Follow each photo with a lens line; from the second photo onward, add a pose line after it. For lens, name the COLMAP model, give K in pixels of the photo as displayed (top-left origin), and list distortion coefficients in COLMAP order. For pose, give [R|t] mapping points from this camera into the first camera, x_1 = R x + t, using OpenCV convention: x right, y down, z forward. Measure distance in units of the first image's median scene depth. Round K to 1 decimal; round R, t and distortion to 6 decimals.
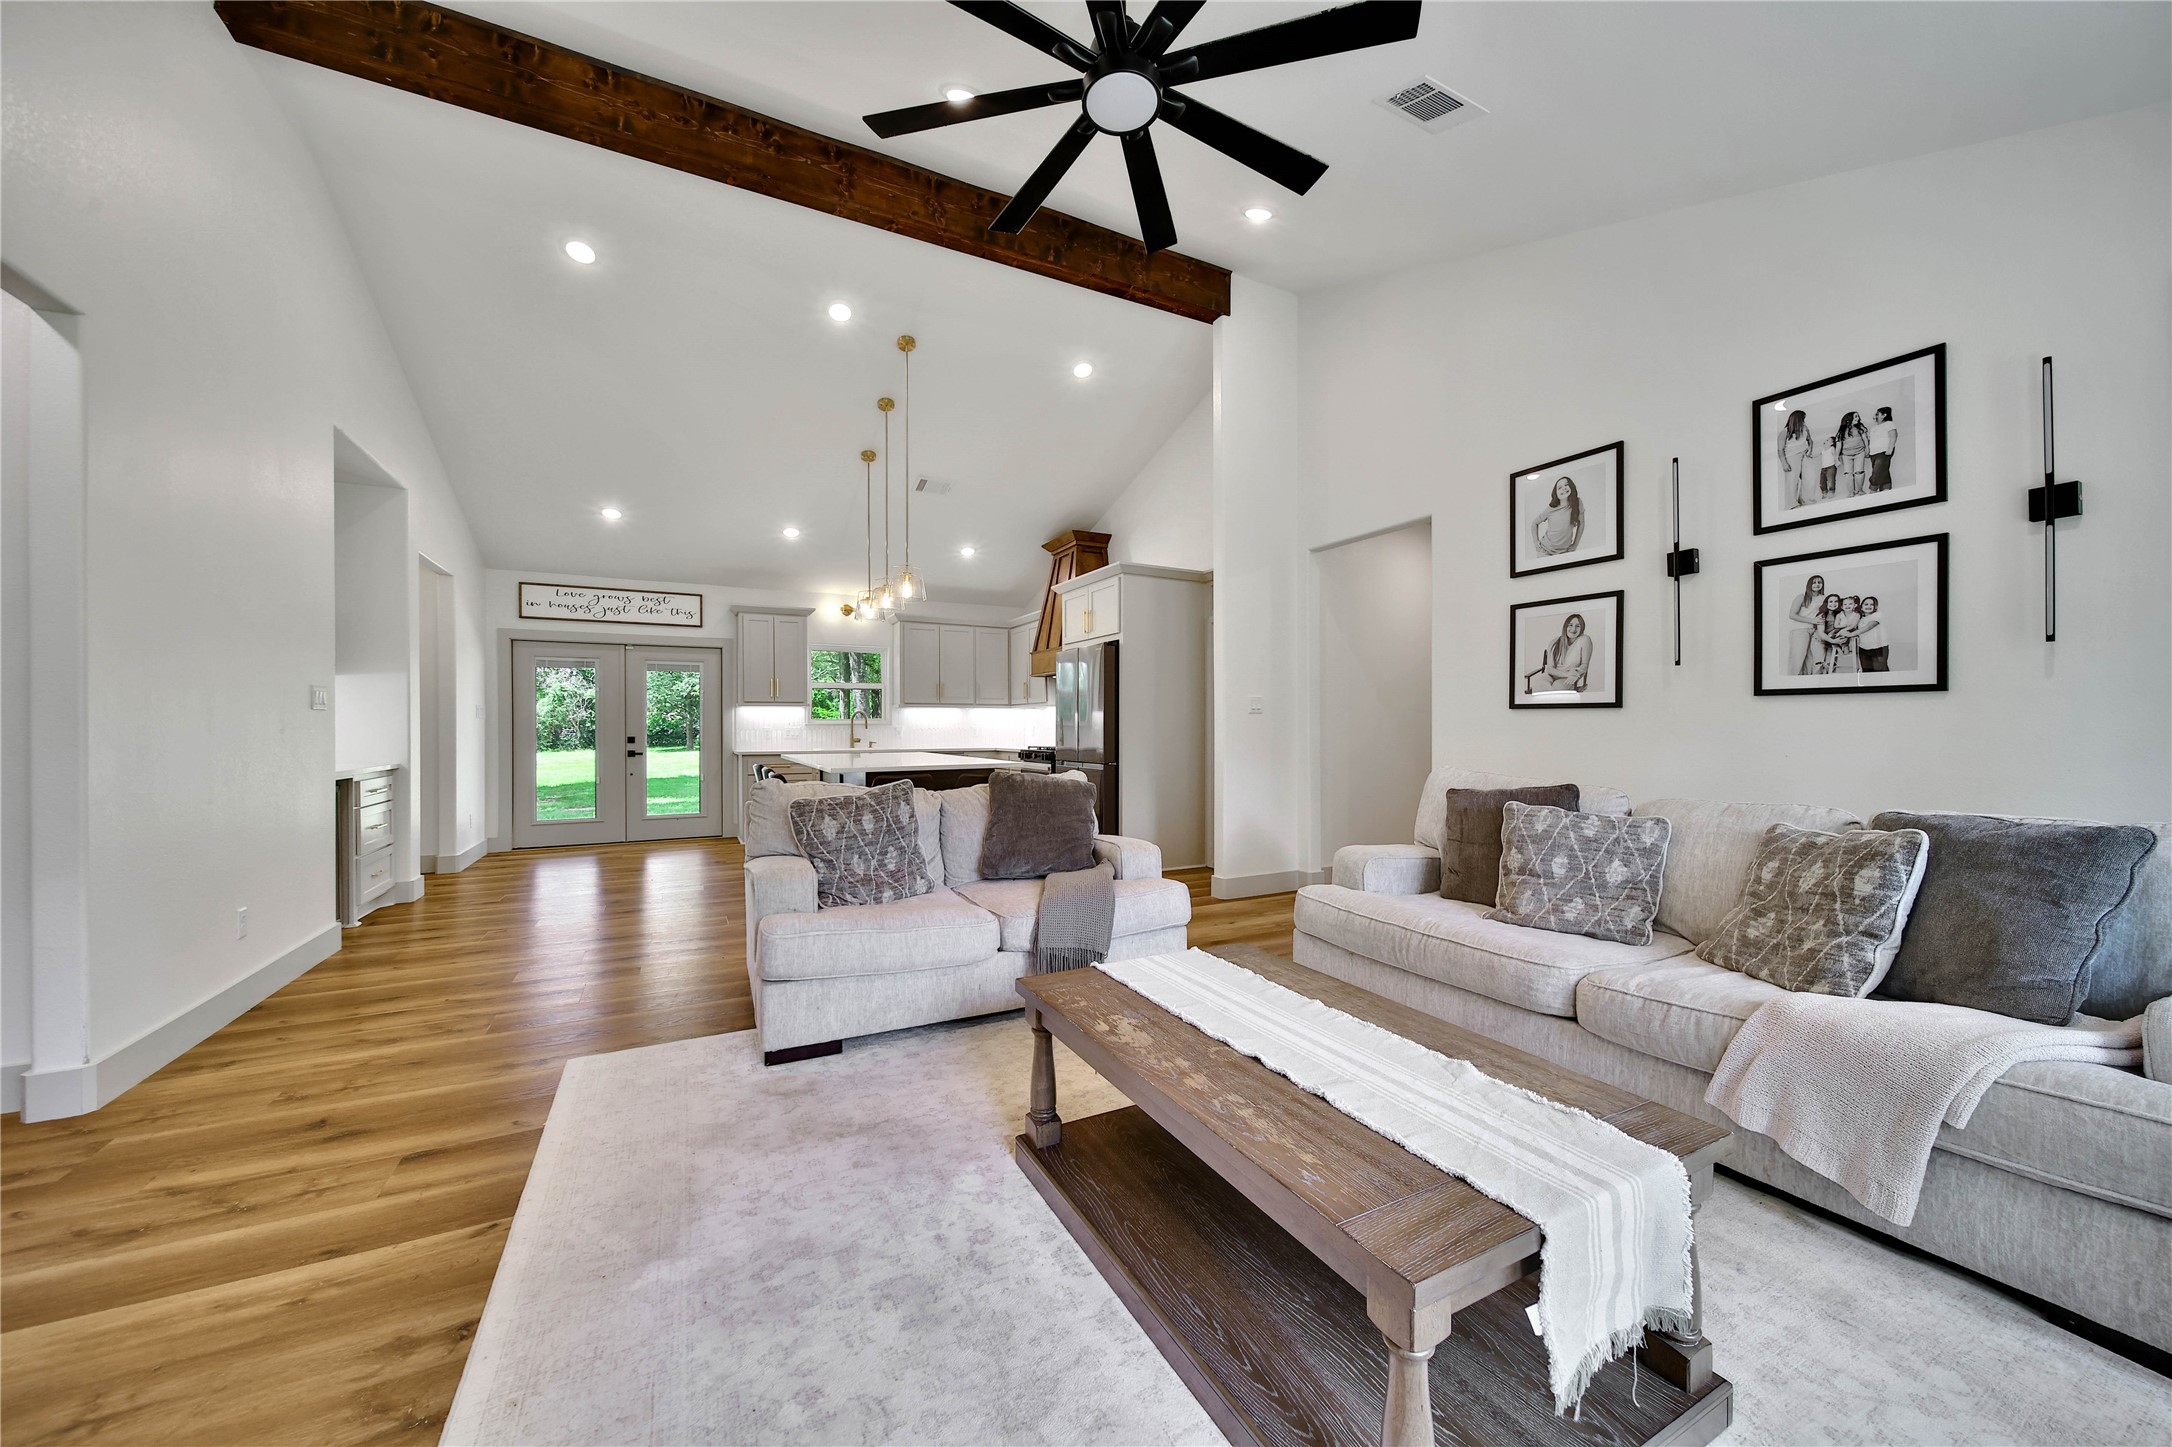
lens RADIAL K [[787.5, 0, 1086.0], [0, 787.5, 723.5], [0, 0, 1]] dist [-0.001545, -0.000546]
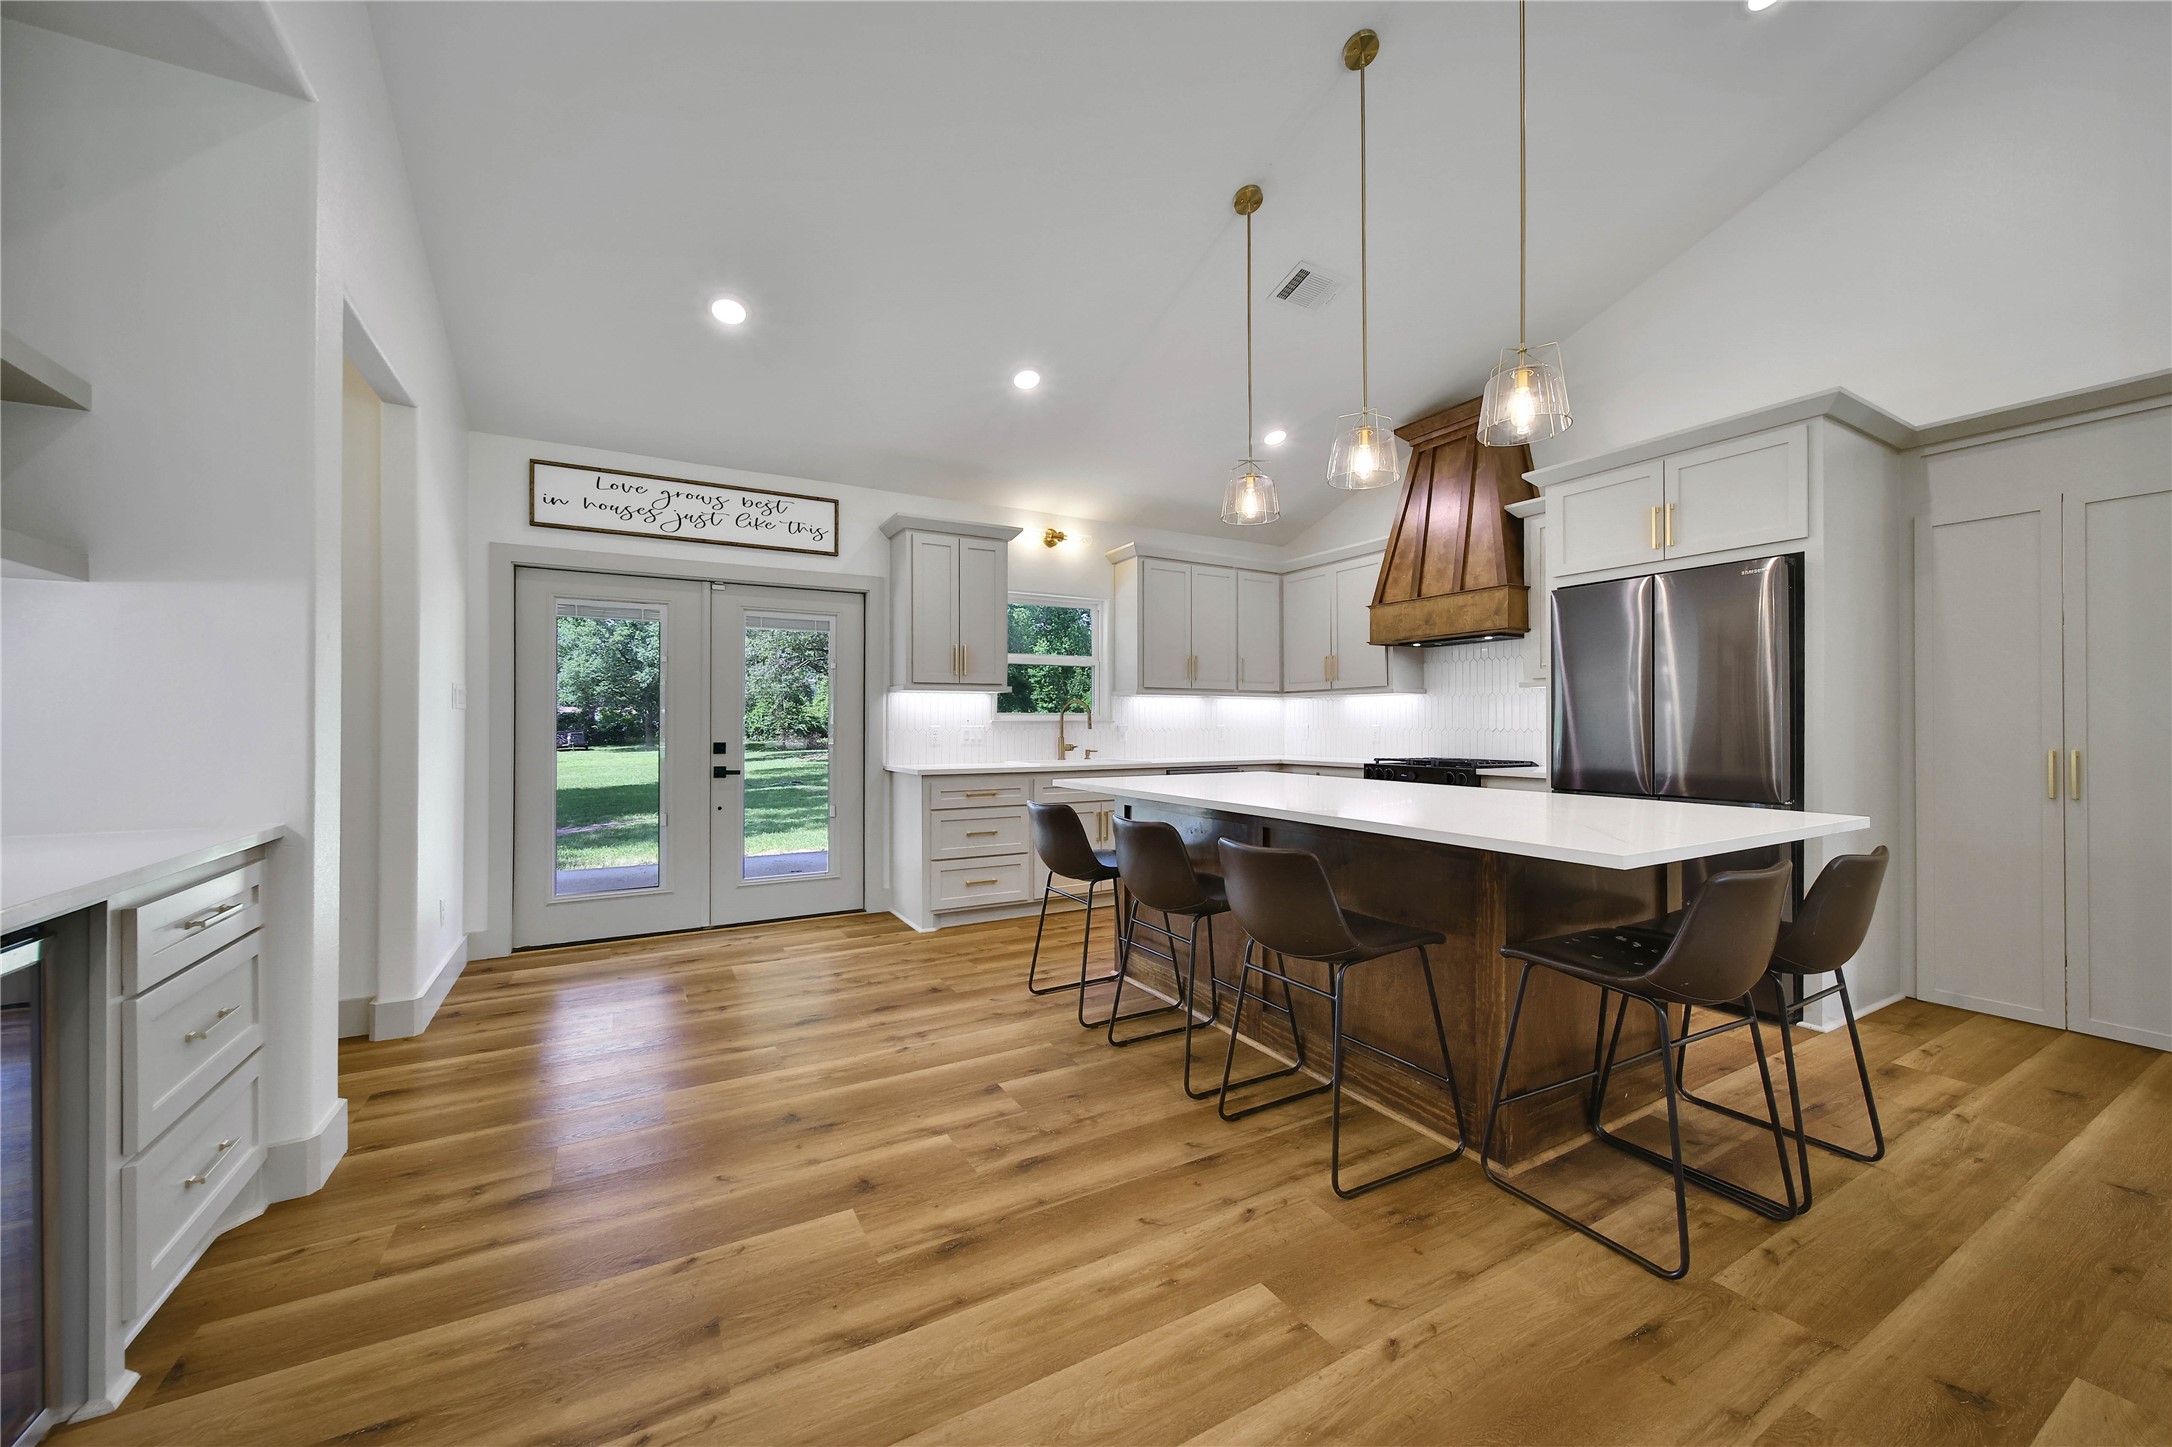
lens RADIAL K [[822.9, 0, 1083.8], [0, 822.9, 713.7], [0, 0, 1]] dist [-0.001285, -0.000303]
pose [[0.999419, 0.004301, 0.033819, -0.337622], [-0.003969, 0.999943, -0.009878, 0.000756], [-0.033860, 0.009738, 0.999379, 0.397602]]
